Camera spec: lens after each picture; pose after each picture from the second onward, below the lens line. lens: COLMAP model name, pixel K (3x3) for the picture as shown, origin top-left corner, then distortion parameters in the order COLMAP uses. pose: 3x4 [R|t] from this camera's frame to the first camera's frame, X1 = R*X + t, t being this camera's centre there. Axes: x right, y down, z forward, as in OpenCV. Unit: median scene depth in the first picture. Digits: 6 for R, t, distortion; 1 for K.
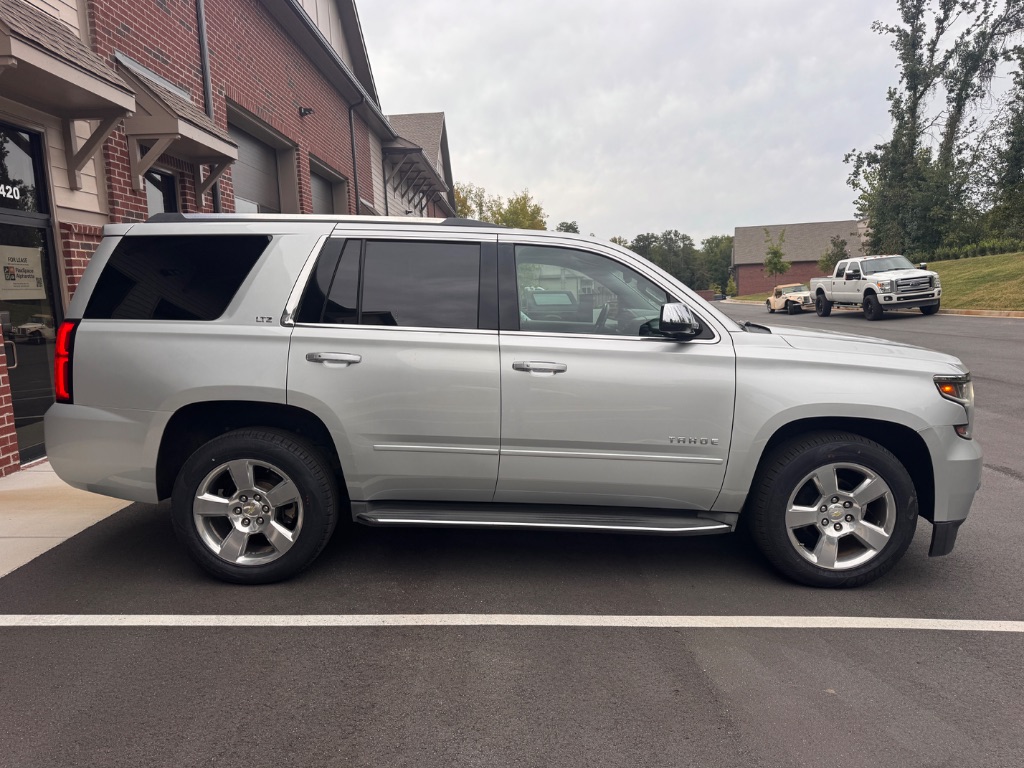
lens RADIAL K [[738.3, 0, 516.7], [0, 738.3, 384.2], [0, 0, 1]] dist [0.019325, -0.025485]
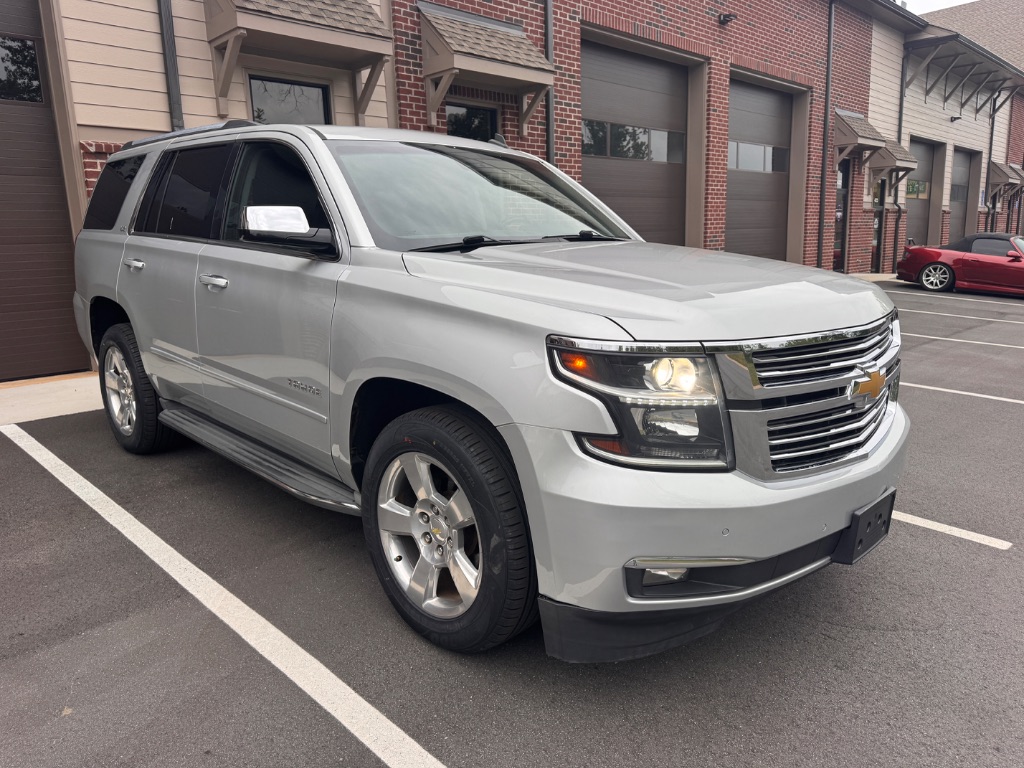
lens RADIAL K [[738.3, 0, 516.7], [0, 738.3, 384.2], [0, 0, 1]] dist [0.019325, -0.025485]
pose [[0.705872, 0.143972, -0.693554, 0.088117], [-0.081757, 0.989142, 0.122123, -0.003853], [0.703606, -0.029500, 0.709978, 0.056379]]
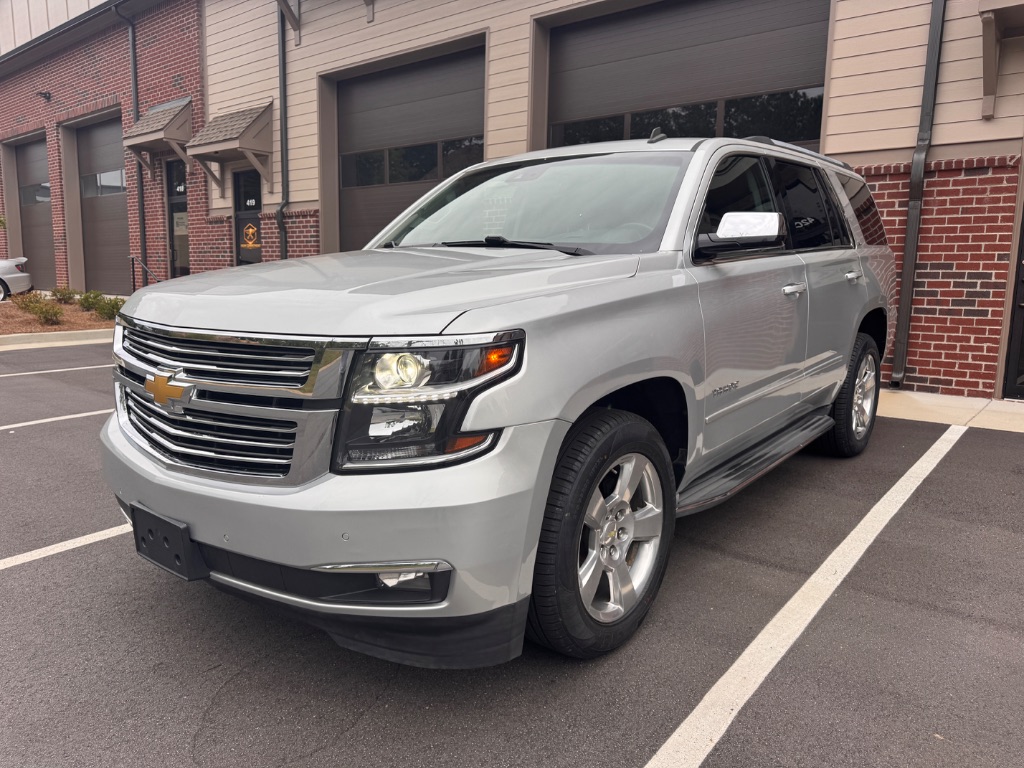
lens RADIAL K [[732.5, 0, 512.0], [0, 732.5, 384.0], [0, 0, 1]] dist [-0.001064, 0.002910]
pose [[-0.618494, 0.132541, -0.774530, 0.092383], [-0.095070, 0.965810, 0.241191, -0.013451], [0.780017, 0.222810, -0.584747, 0.156916]]
